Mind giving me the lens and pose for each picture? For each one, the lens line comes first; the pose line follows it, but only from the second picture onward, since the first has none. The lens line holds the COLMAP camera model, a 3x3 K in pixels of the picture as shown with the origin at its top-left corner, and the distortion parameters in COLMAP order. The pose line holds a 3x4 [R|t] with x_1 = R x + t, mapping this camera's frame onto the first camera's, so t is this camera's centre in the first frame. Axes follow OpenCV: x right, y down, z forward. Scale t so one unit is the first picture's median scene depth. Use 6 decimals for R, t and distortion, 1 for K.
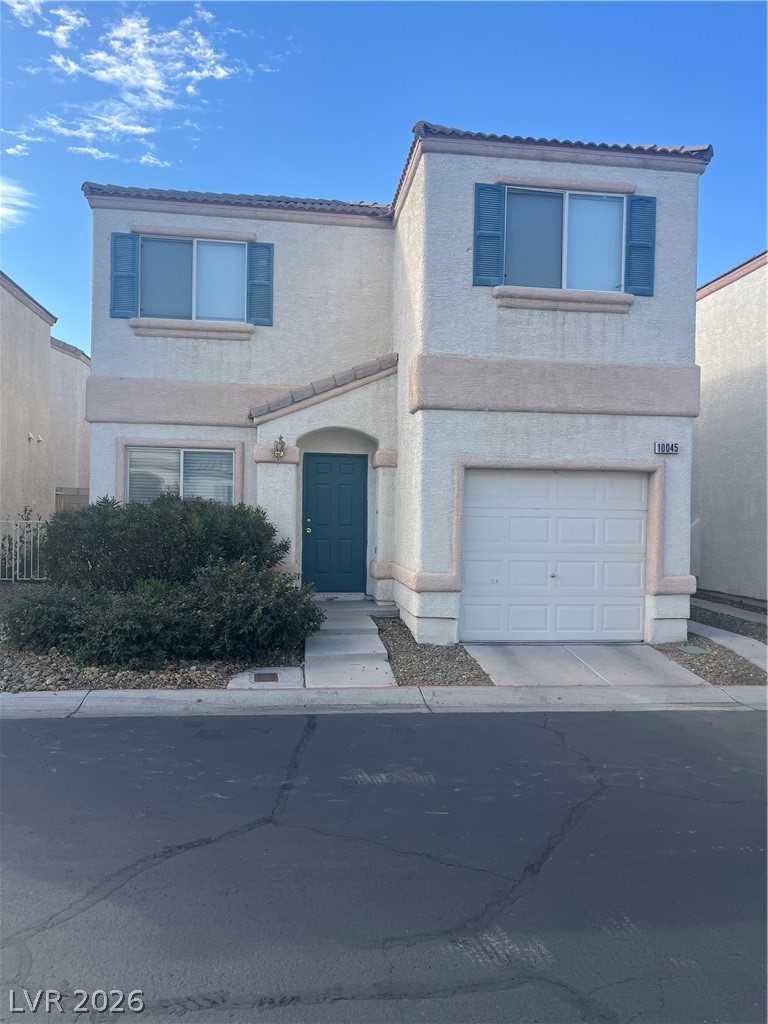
lens RADIAL K [[772.3, 0, 385.9], [0, 772.3, 518.0], [0, 0, 1]] dist [0.042115, -0.042628]
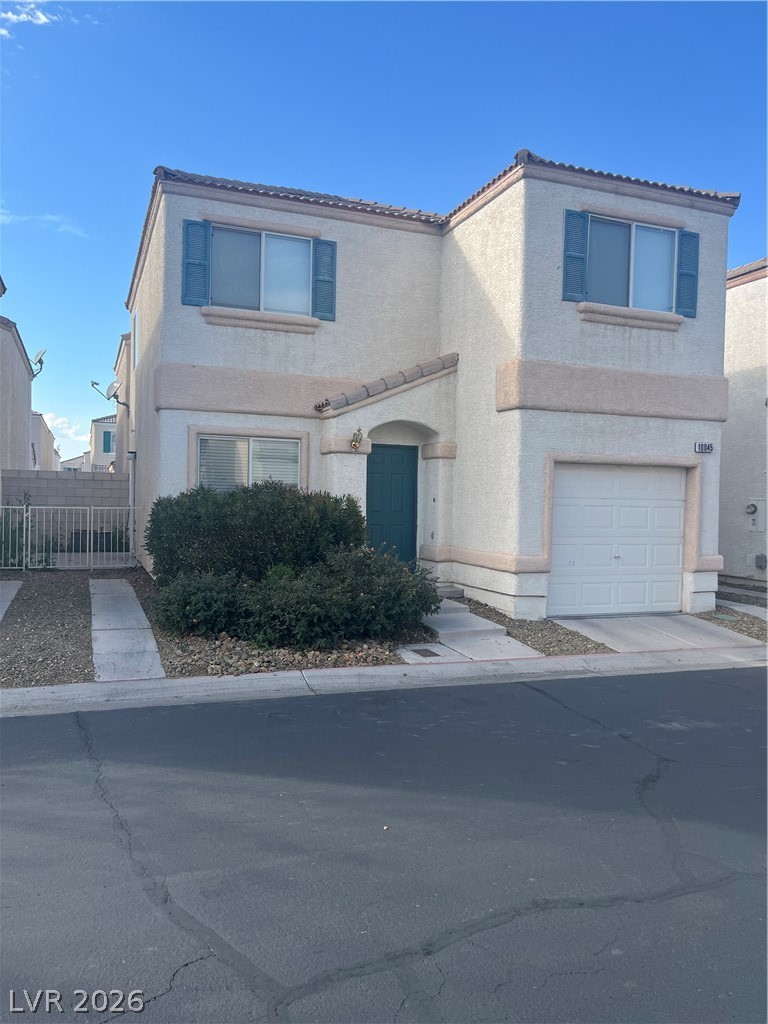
lens RADIAL K [[772.3, 0, 384.3], [0, 772.3, 510.0], [0, 0, 1]] dist [0.042115, -0.042628]
pose [[0.973604, 0.000748, 0.228242, -0.381646], [-0.003738, 0.999913, 0.012669, -0.008484], [-0.228213, -0.013188, 0.973522, -0.039800]]
